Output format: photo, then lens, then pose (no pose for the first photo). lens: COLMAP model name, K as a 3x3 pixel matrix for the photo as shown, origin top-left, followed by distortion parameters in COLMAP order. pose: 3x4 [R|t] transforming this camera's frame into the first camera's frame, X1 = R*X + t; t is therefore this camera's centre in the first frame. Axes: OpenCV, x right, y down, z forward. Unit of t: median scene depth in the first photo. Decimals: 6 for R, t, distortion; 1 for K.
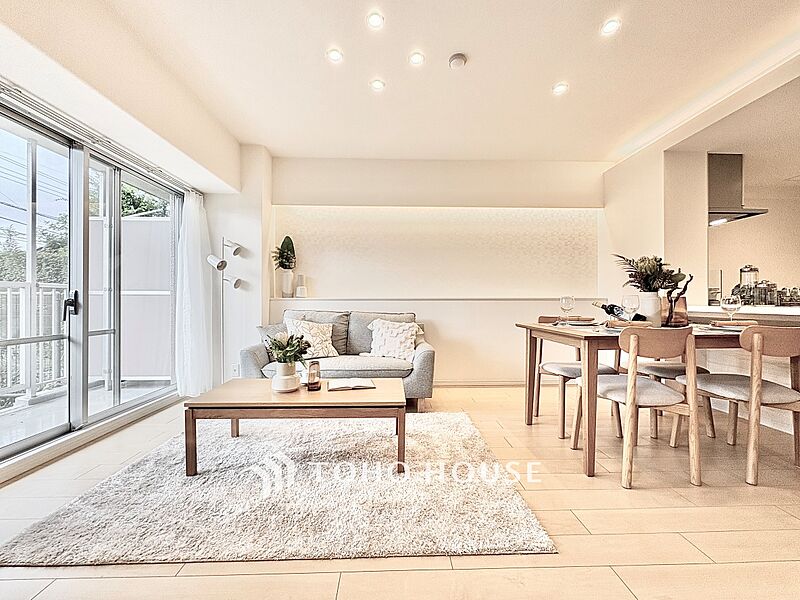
lens RADIAL K [[319.4, 0, 401.1], [0, 319.4, 301.6], [0, 0, 1]] dist [-0.000900, 0.000094]
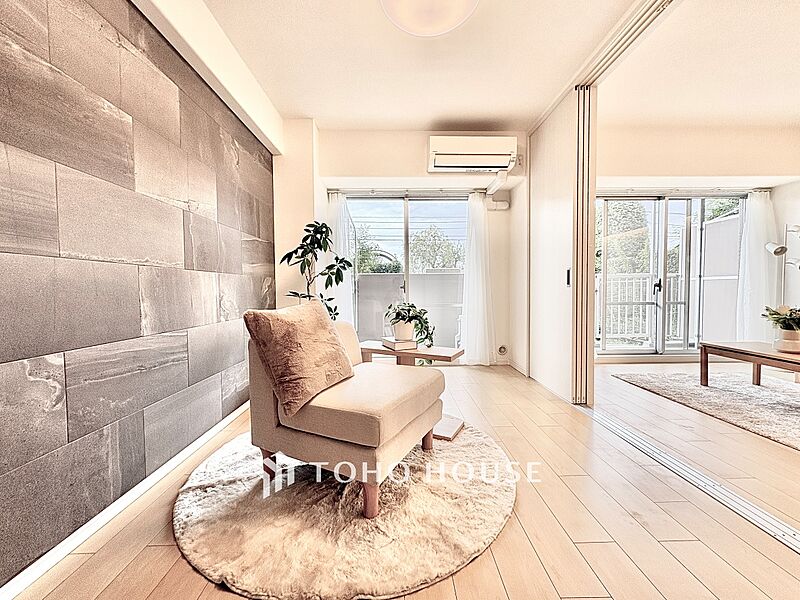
lens RADIAL K [[319.4, 0, 400.3], [0, 319.4, 300.7], [0, 0, 1]] dist [-0.000900, 0.000094]
pose [[-0.010078, 0.035225, -0.999329, 0.553730], [0.006908, 0.999358, 0.035157, 0.012267], [0.999925, -0.006549, -0.010315, -0.311949]]
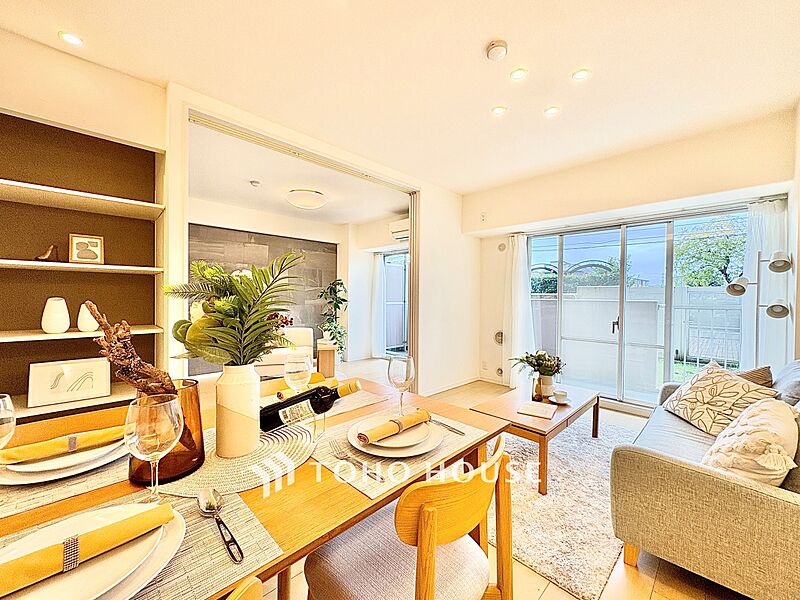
lens RADIAL K [[319.4, 0, 399.2], [0, 319.4, 301.0], [0, 0, 1]] dist [-0.000900, 0.000094]
pose [[-0.738167, -0.000999, -0.674617, 0.612866], [-0.013089, 0.999832, 0.012841, -0.079074], [0.674491, 0.018309, -0.738056, 0.978028]]
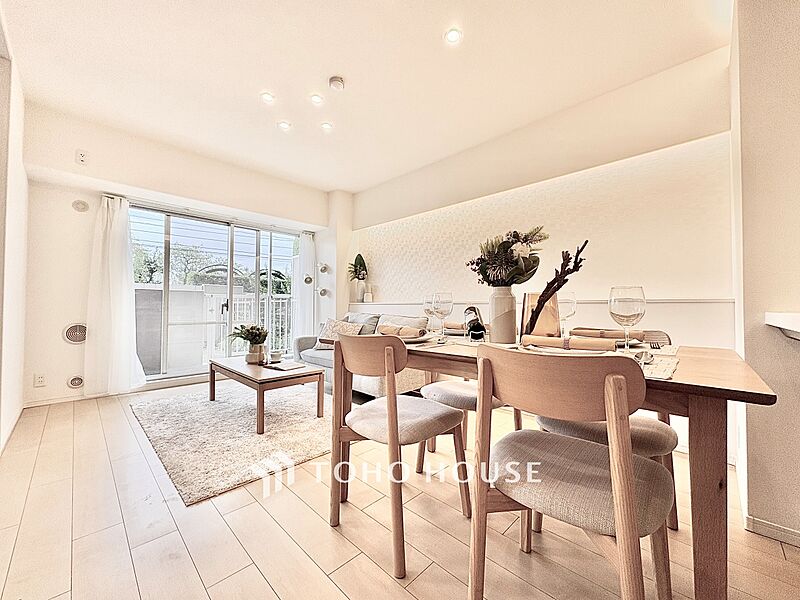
lens RADIAL K [[319.4, 0, 400.4], [0, 319.4, 300.1], [0, 0, 1]] dist [-0.000900, 0.000094]
pose [[0.696261, -0.012150, -0.717686, 0.740292], [-0.006428, 0.999711, -0.023161, 0.007133], [0.717760, 0.020740, 0.695982, 0.277627]]
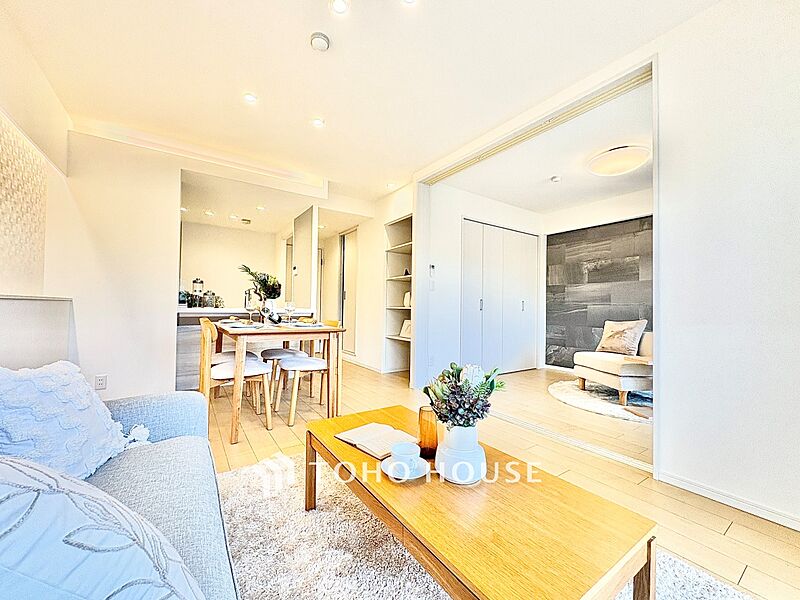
lens RADIAL K [[319.4, 0, 403.6], [0, 319.4, 302.3], [0, 0, 1]] dist [-0.000900, 0.000094]
pose [[-0.545317, 0.004357, 0.838218, -0.479065], [-0.015190, 0.999771, -0.015078, -0.002713], [-0.838092, -0.020954, -0.545126, 0.862544]]
